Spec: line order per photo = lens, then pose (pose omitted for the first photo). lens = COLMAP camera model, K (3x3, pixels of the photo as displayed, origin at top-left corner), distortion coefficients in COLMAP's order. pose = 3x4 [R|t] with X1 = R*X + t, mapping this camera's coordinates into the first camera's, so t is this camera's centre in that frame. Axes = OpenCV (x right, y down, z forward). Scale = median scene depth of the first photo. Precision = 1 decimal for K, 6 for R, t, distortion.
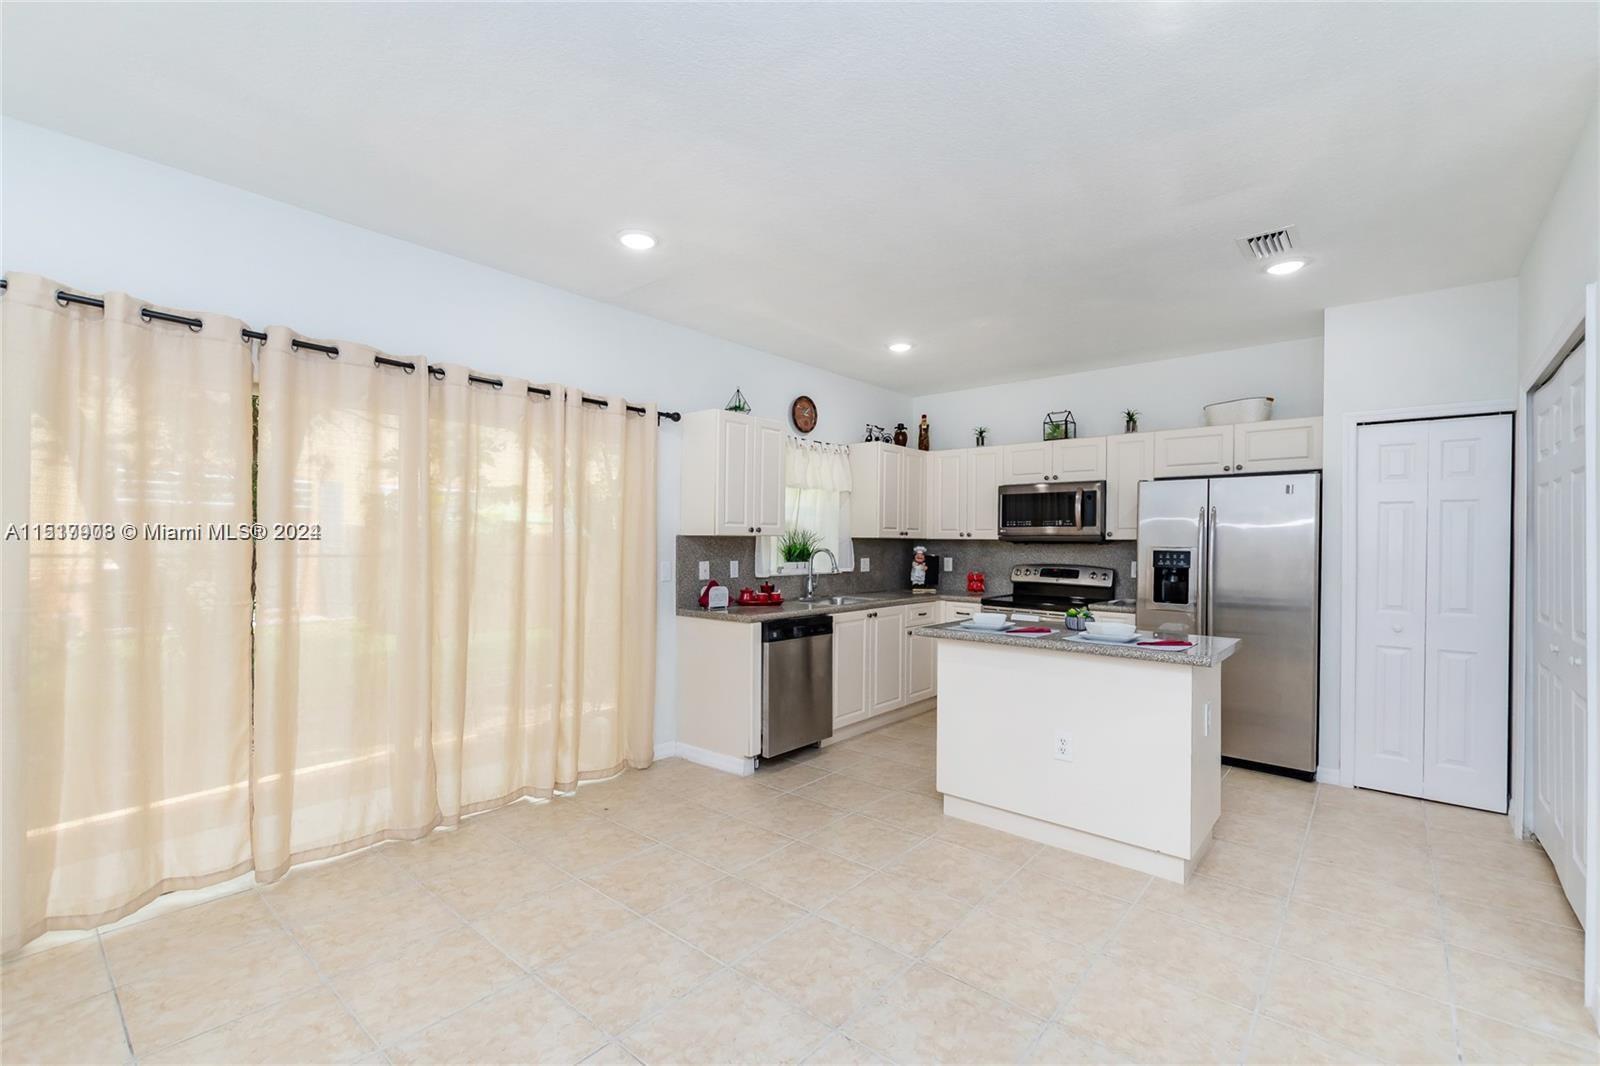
lens RADIAL K [[691.1, 0, 794.6], [0, 691.1, 534.1], [0, 0, 1]] dist [0.001430, -0.000198]
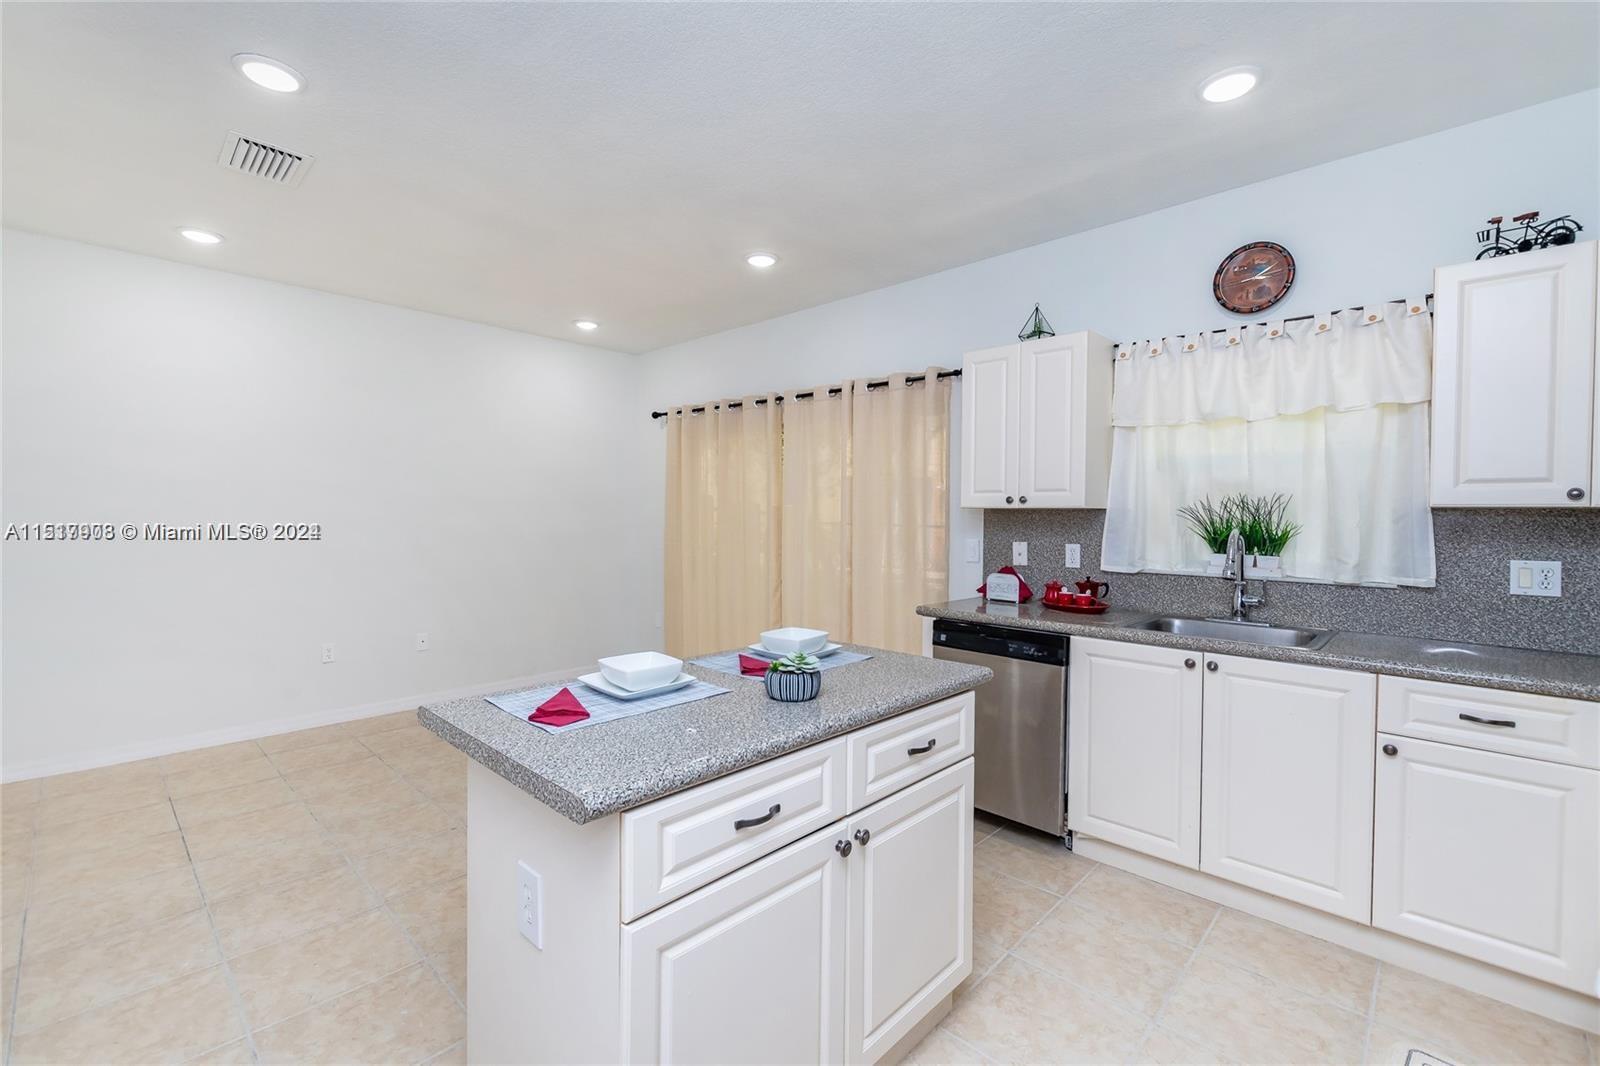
lens RADIAL K [[691.1, 0, 764.9], [0, 691.1, 527.6], [0, 0, 1]] dist [0.001430, -0.000198]
pose [[-0.070255, 0.012283, -0.997453, 0.779124], [0.005576, 0.999913, 0.011921, 0.014534], [0.997513, -0.004724, -0.070318, 0.896406]]
